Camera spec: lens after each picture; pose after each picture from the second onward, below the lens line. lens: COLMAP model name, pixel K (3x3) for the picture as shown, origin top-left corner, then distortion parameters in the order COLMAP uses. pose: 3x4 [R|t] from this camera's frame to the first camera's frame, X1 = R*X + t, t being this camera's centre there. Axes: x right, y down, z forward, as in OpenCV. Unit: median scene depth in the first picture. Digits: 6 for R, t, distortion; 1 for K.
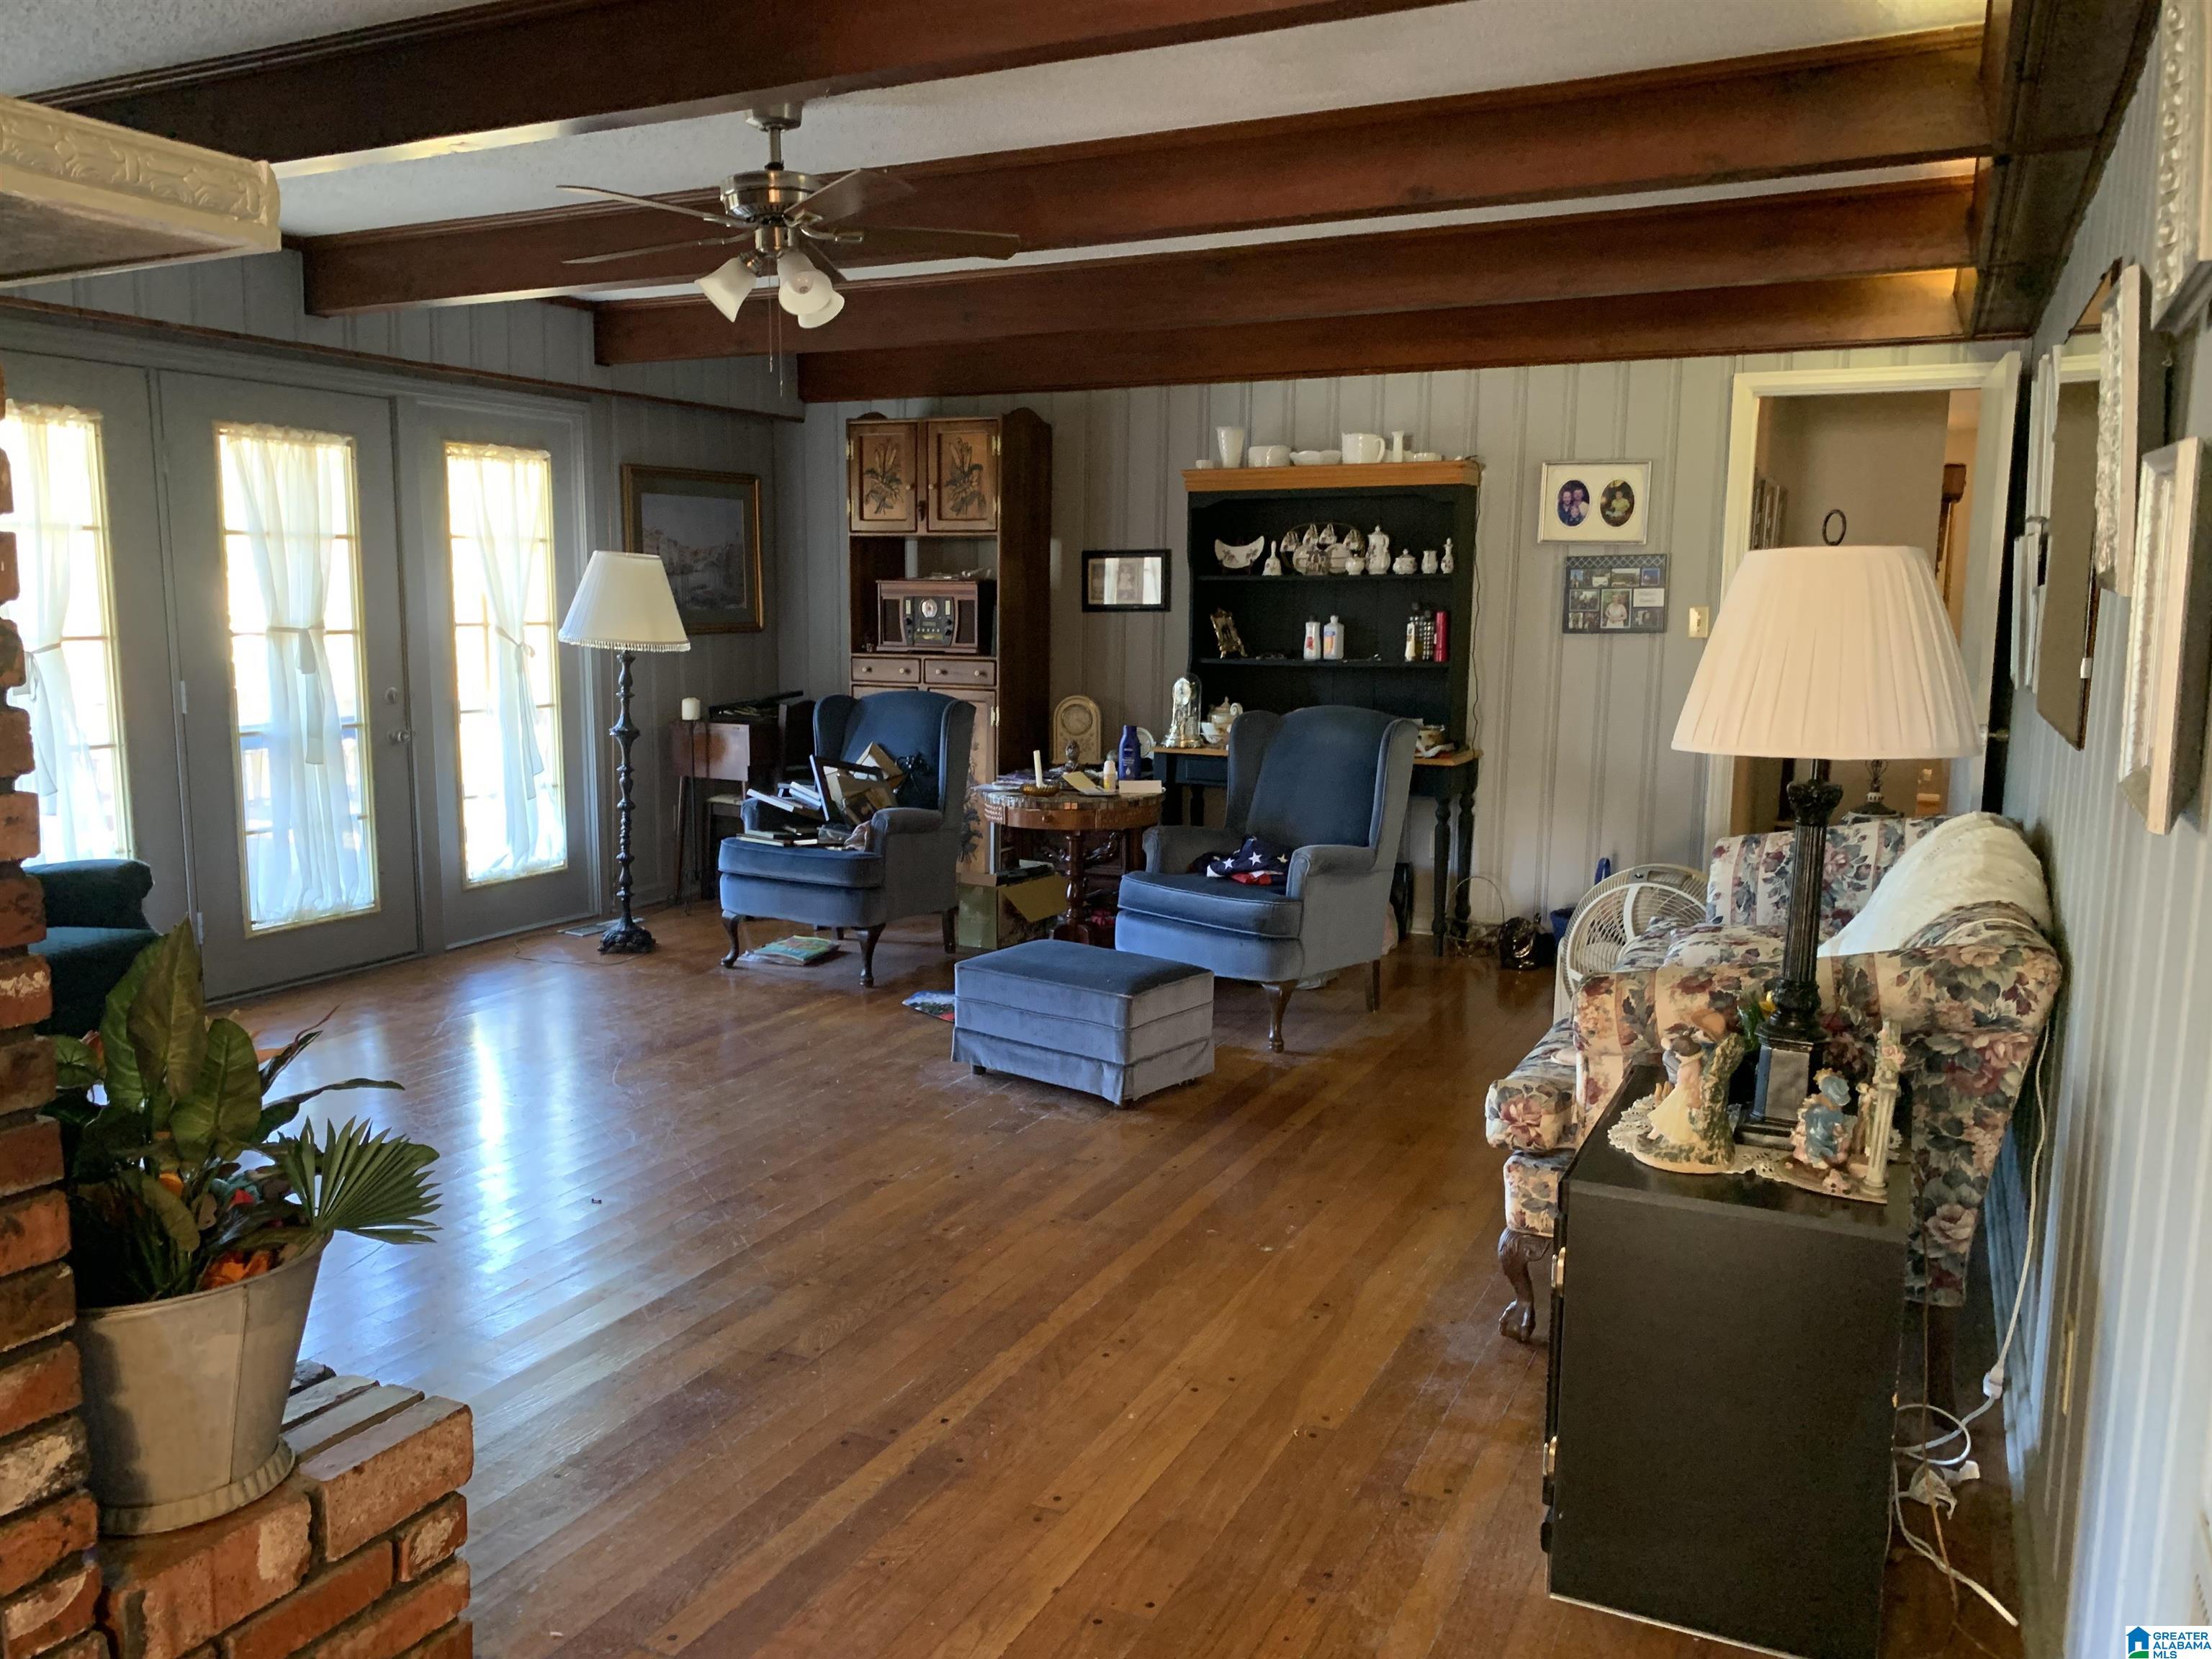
lens RADIAL K [[1691.6, 0, 1096.8], [0, 1691.6, 832.0], [0, 0, 1]] dist [0.061266, -0.033052]
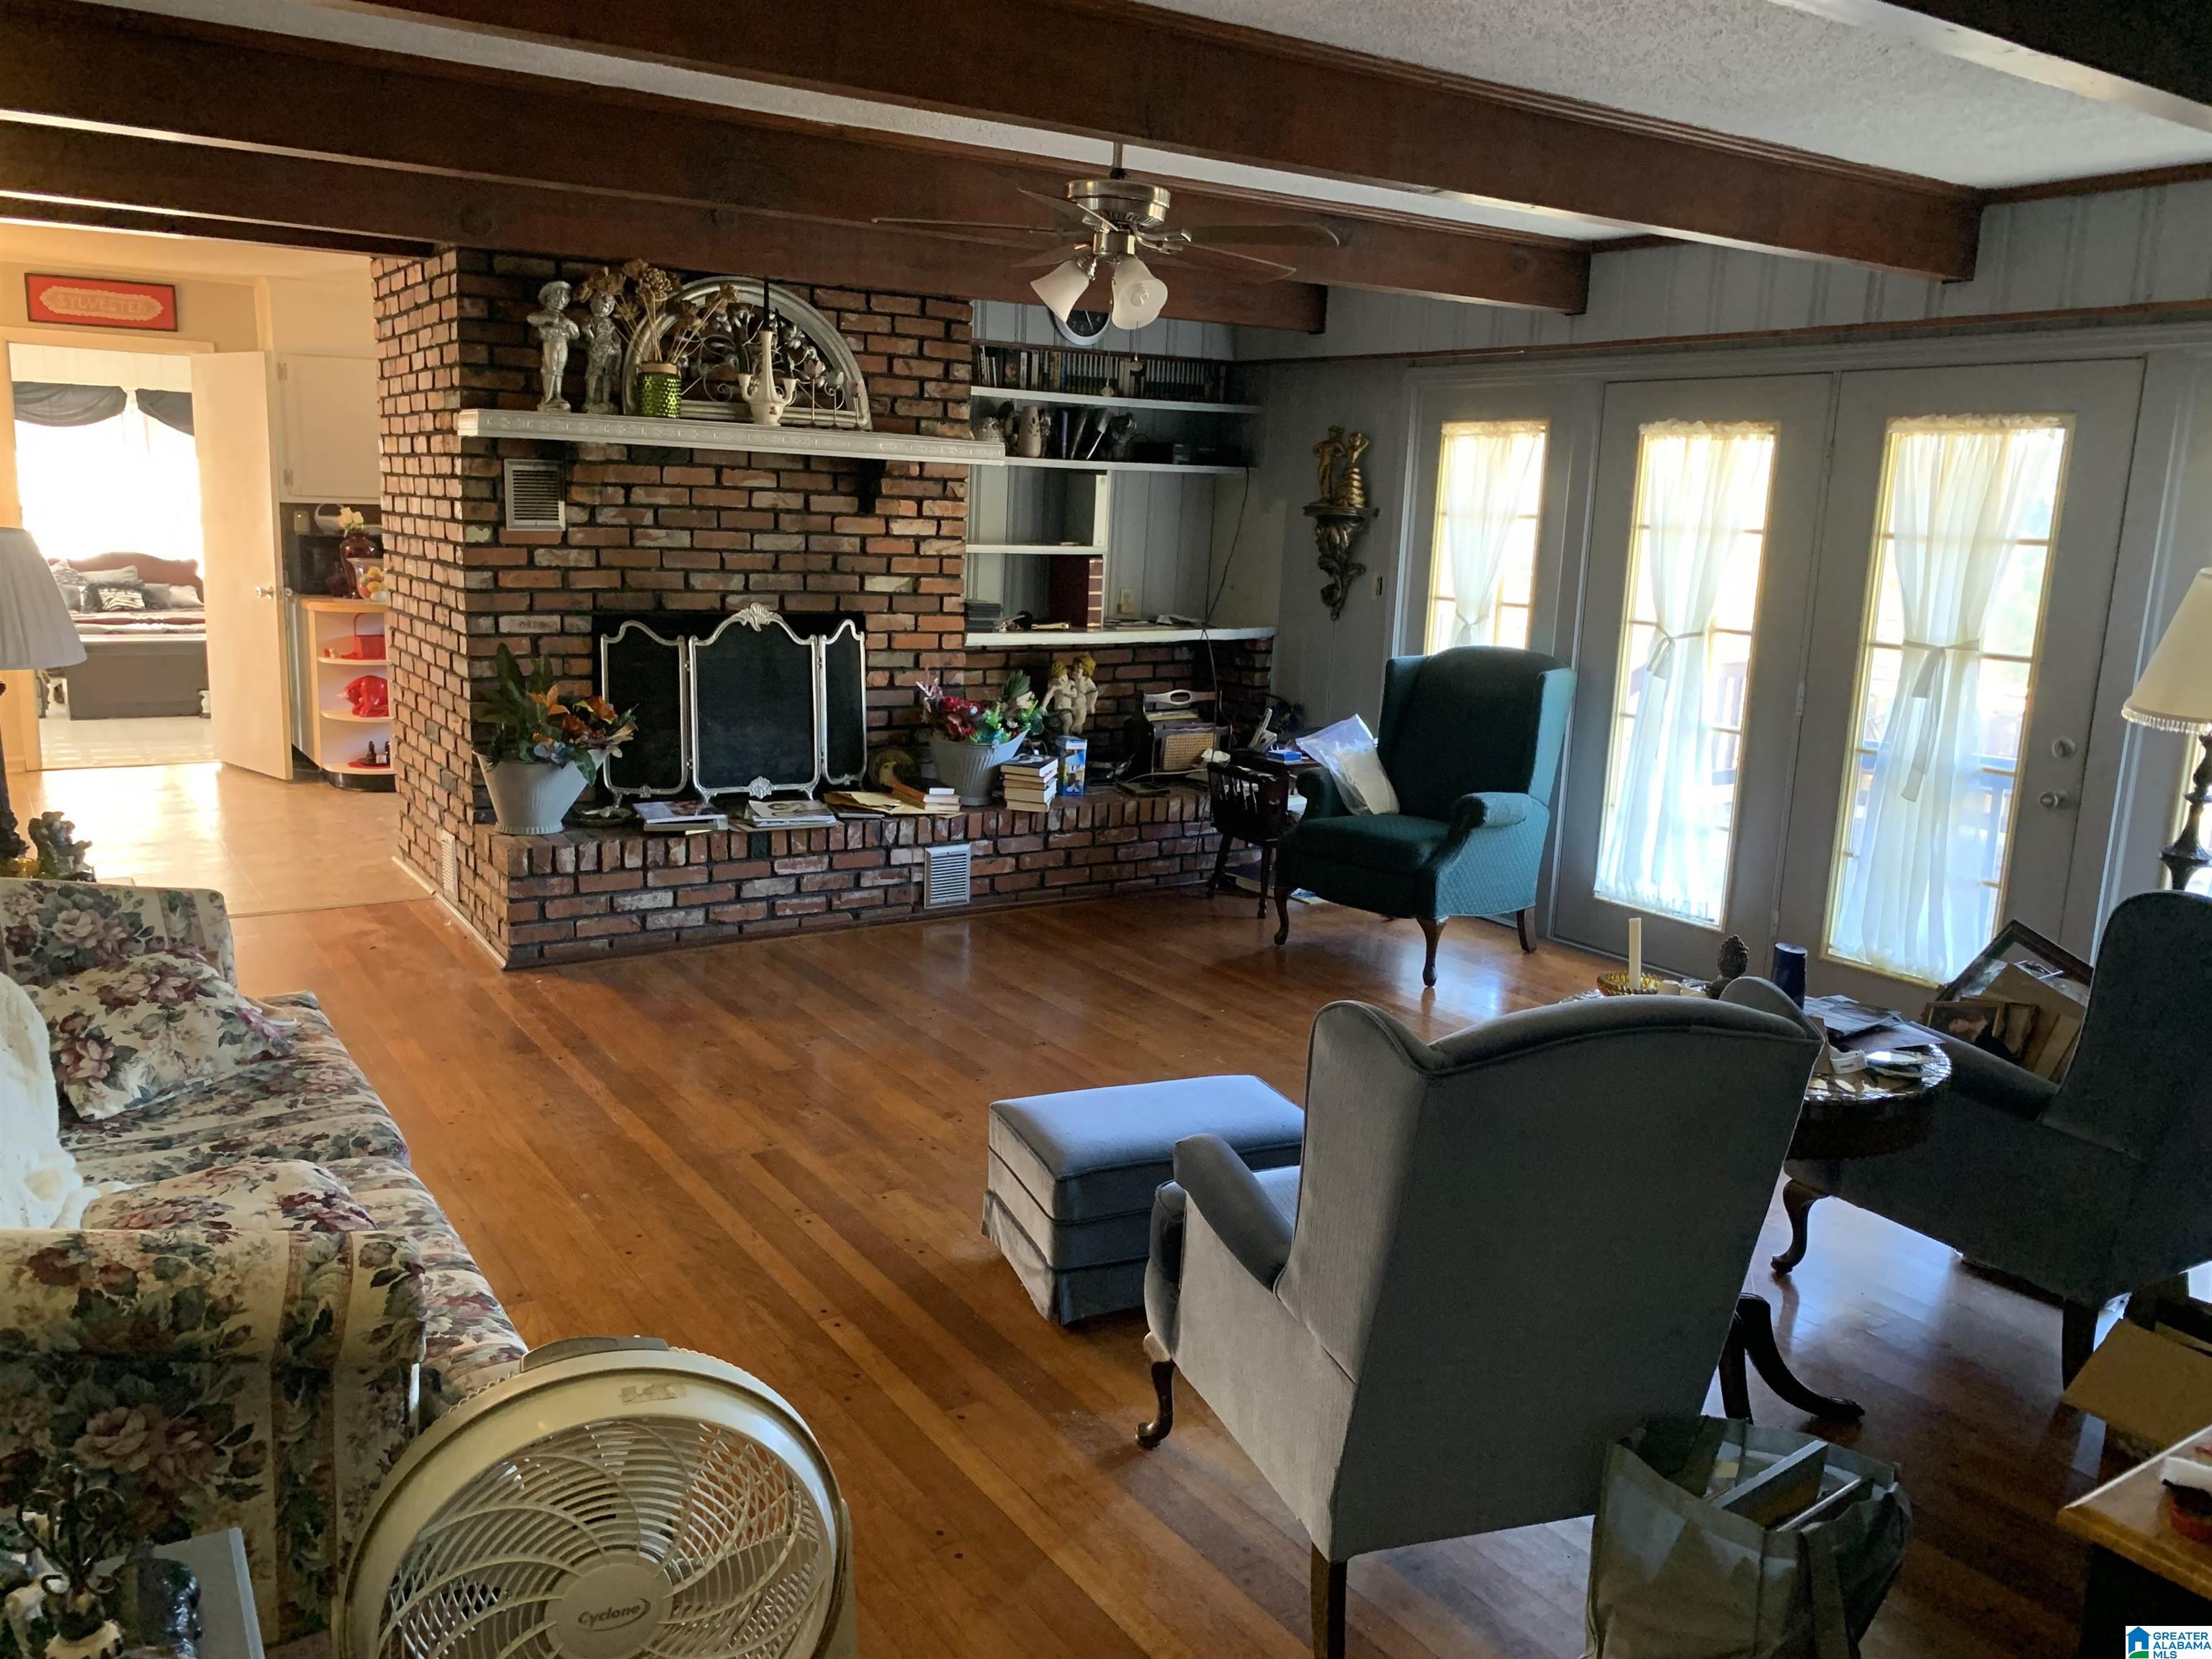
lens RADIAL K [[1691.6, 0, 1100.3], [0, 1691.6, 826.5], [0, 0, 1]] dist [0.061266, -0.033052]
pose [[-0.504774, 0.142442, -0.851418, 0.646954], [-0.162106, 0.953106, 0.255561, -0.237097], [0.847894, 0.267021, -0.458012, 1.360511]]
